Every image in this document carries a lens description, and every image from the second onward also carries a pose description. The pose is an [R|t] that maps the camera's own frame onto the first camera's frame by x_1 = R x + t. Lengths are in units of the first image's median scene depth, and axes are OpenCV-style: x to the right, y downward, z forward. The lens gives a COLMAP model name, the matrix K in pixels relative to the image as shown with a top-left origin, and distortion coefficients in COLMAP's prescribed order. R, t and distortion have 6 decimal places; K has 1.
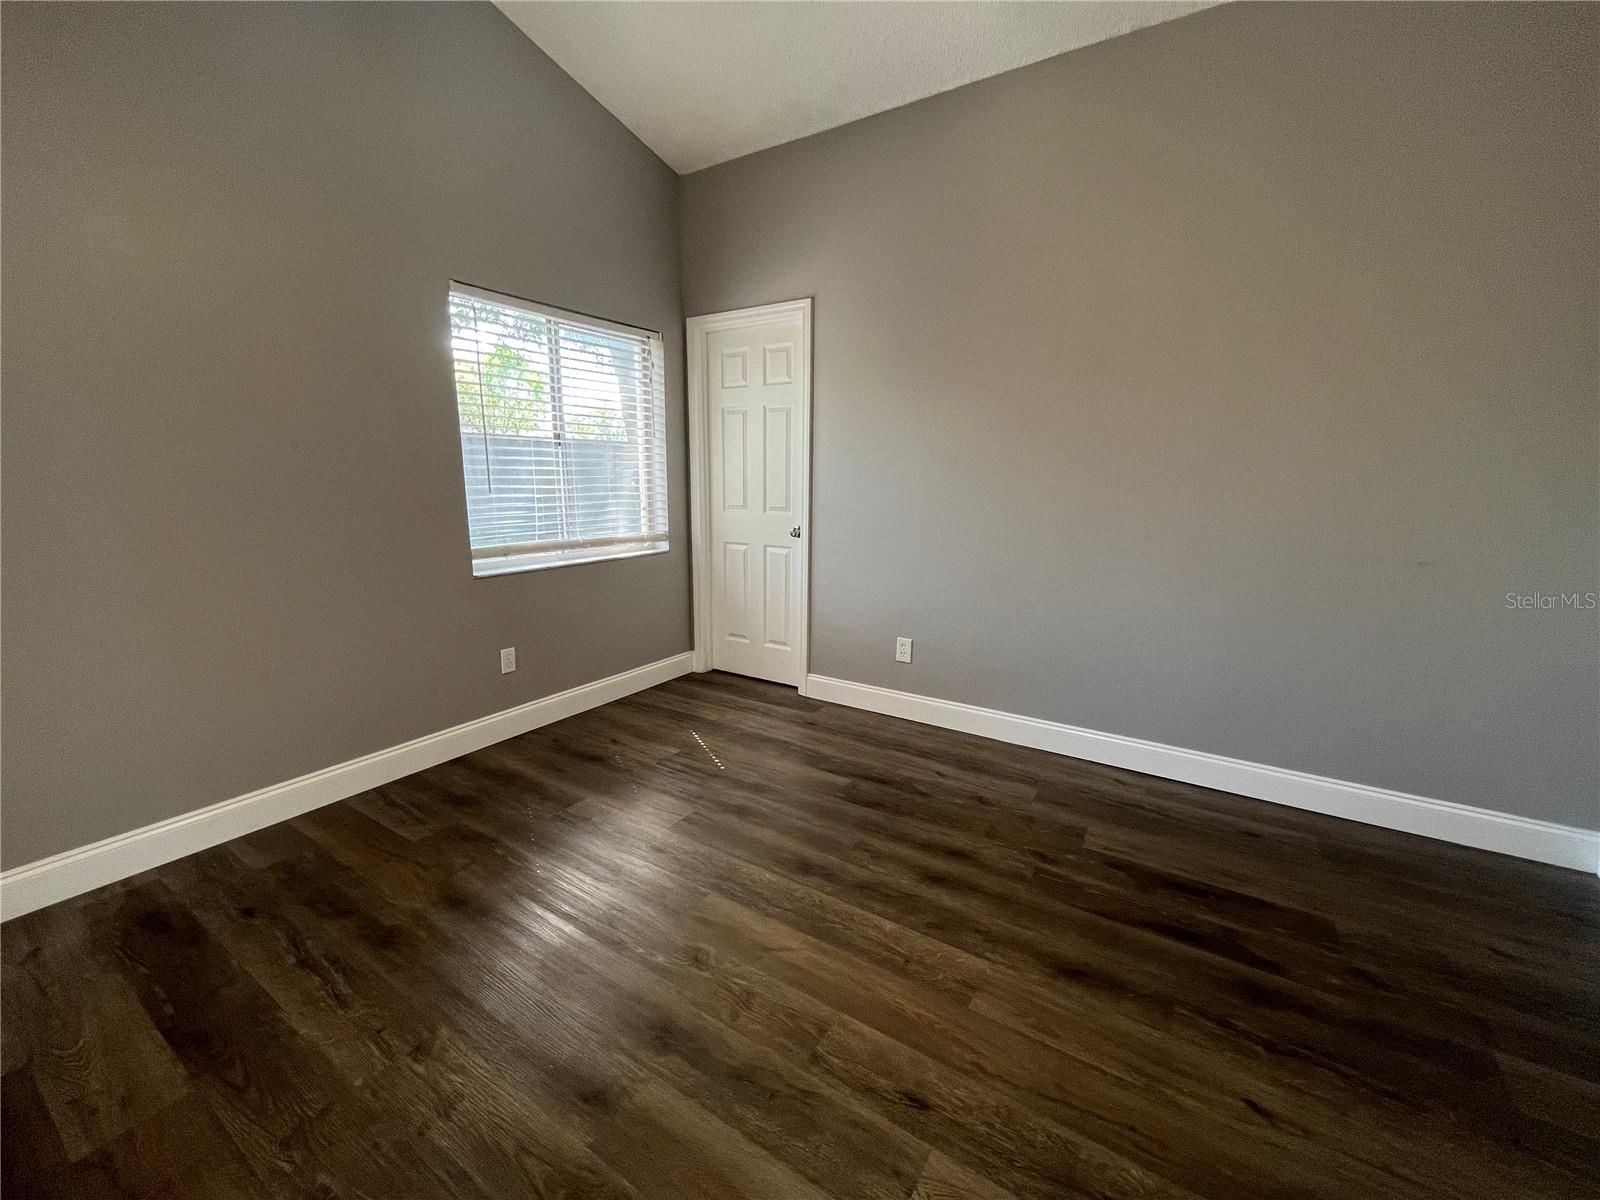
lens RADIAL K [[651.0, 0, 796.8], [0, 651.0, 601.2], [0, 0, 1]] dist [-0.001244, 0.000009]
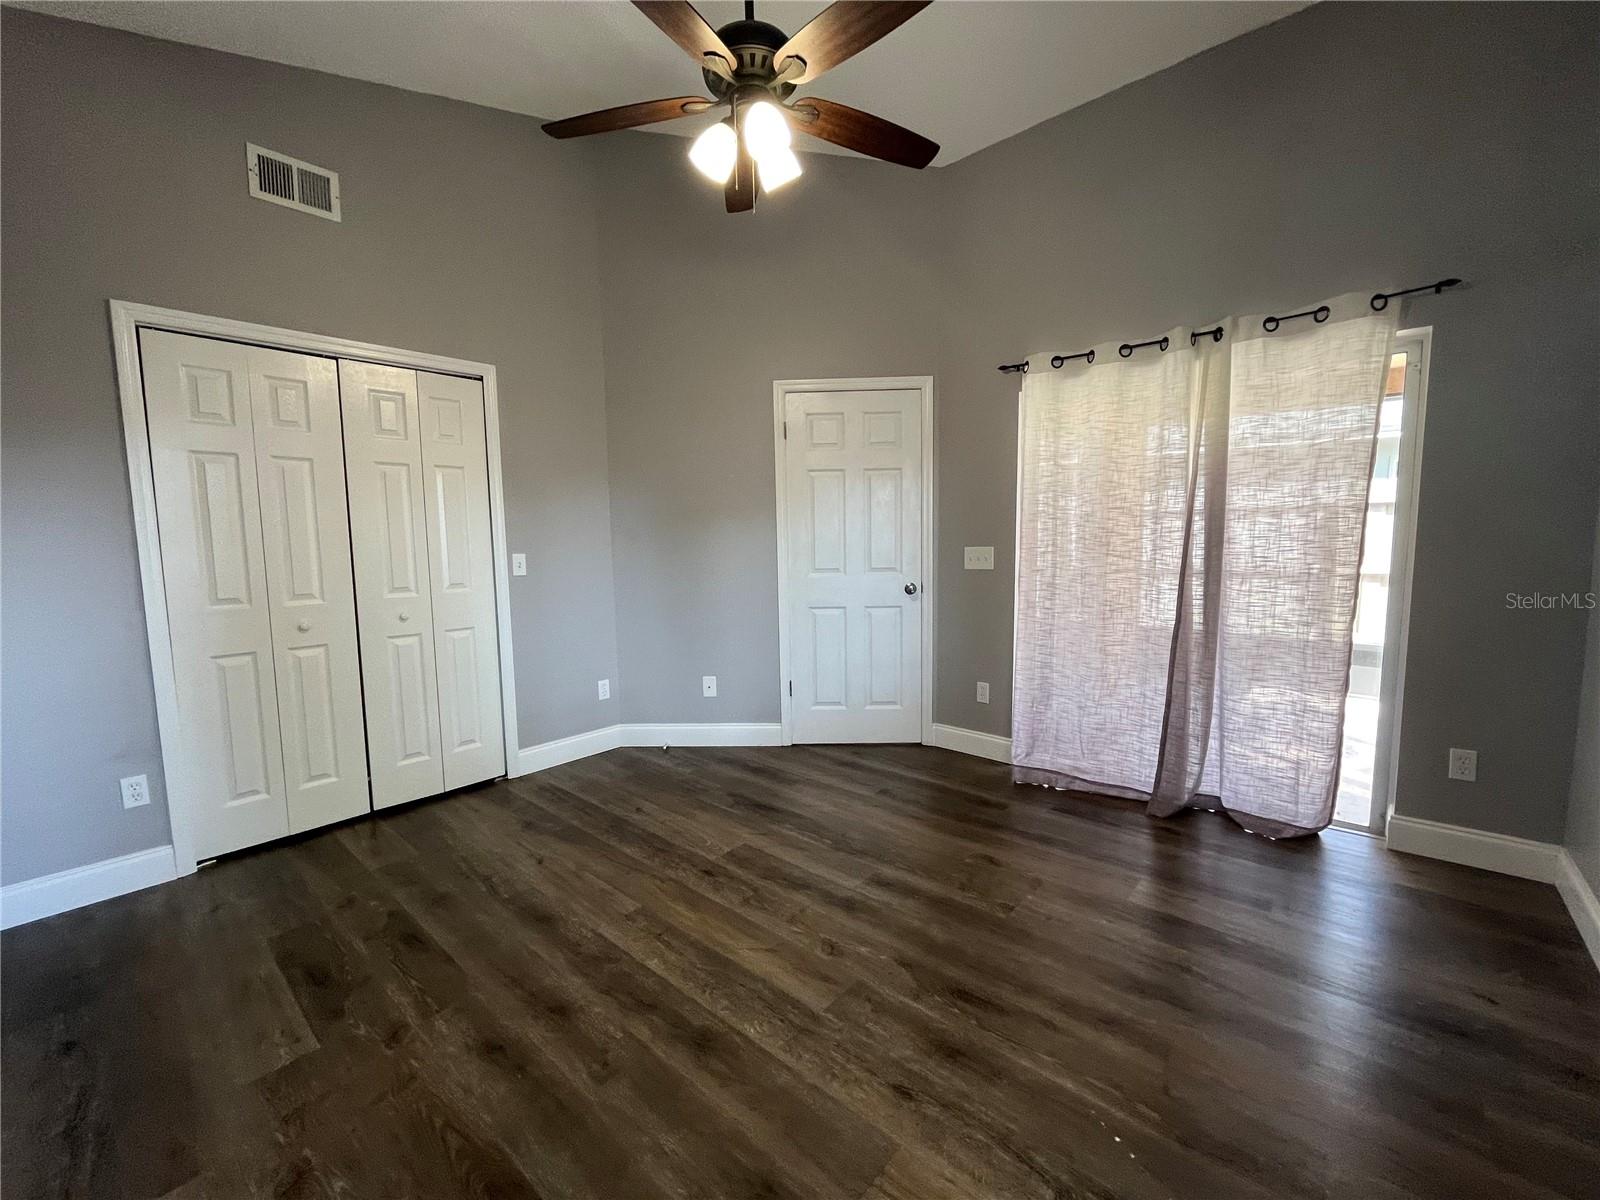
lens RADIAL K [[651.0, 0, 796.8], [0, 651.0, 601.2], [0, 0, 1]] dist [-0.001244, 0.000009]
pose [[-0.988855, -0.004669, 0.148810, -0.219344], [0.038863, 0.956763, 0.288261, -0.322803], [-0.143722, 0.290831, -0.945918, 1.615569]]
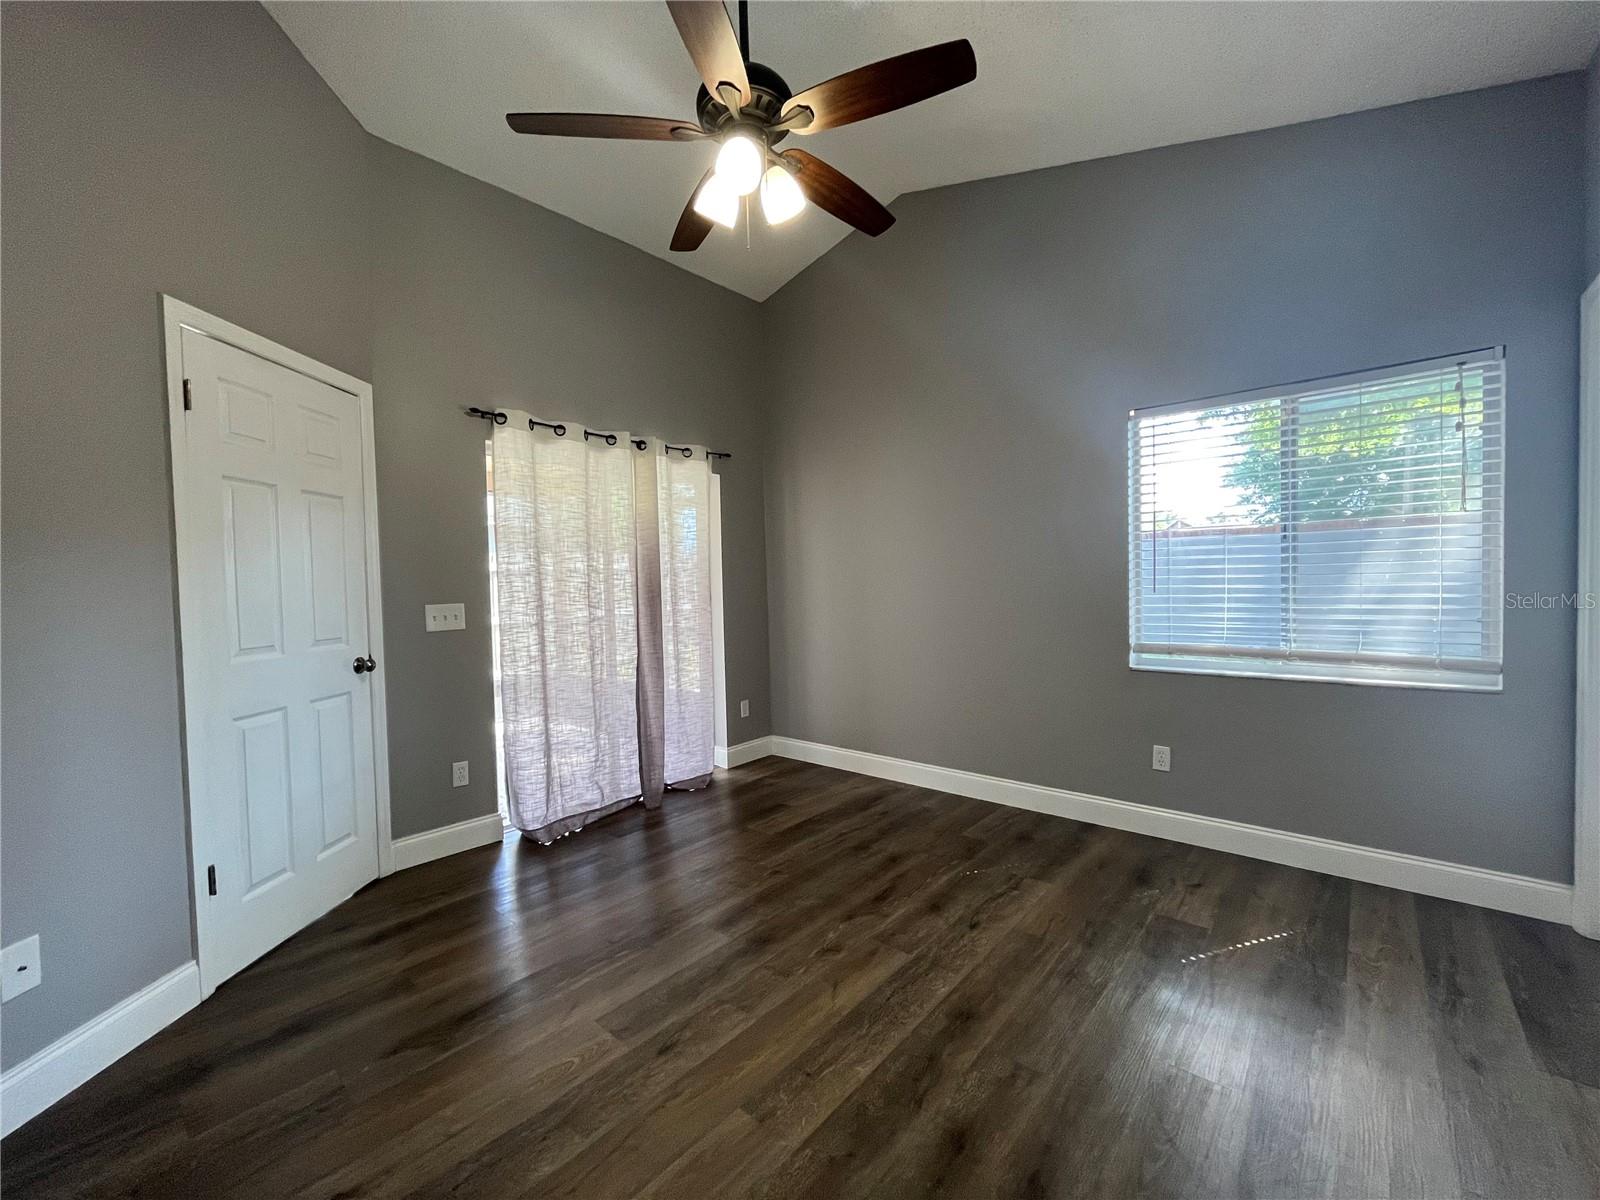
lens RADIAL K [[651.0, 0, 796.8], [0, 651.0, 601.2], [0, 0, 1]] dist [-0.001244, 0.000009]
pose [[-0.143375, 0.022217, -0.989419, 0.925348], [-0.167331, 0.984810, 0.046361, -0.148239], [0.975420, 0.172207, -0.137479, 0.830733]]
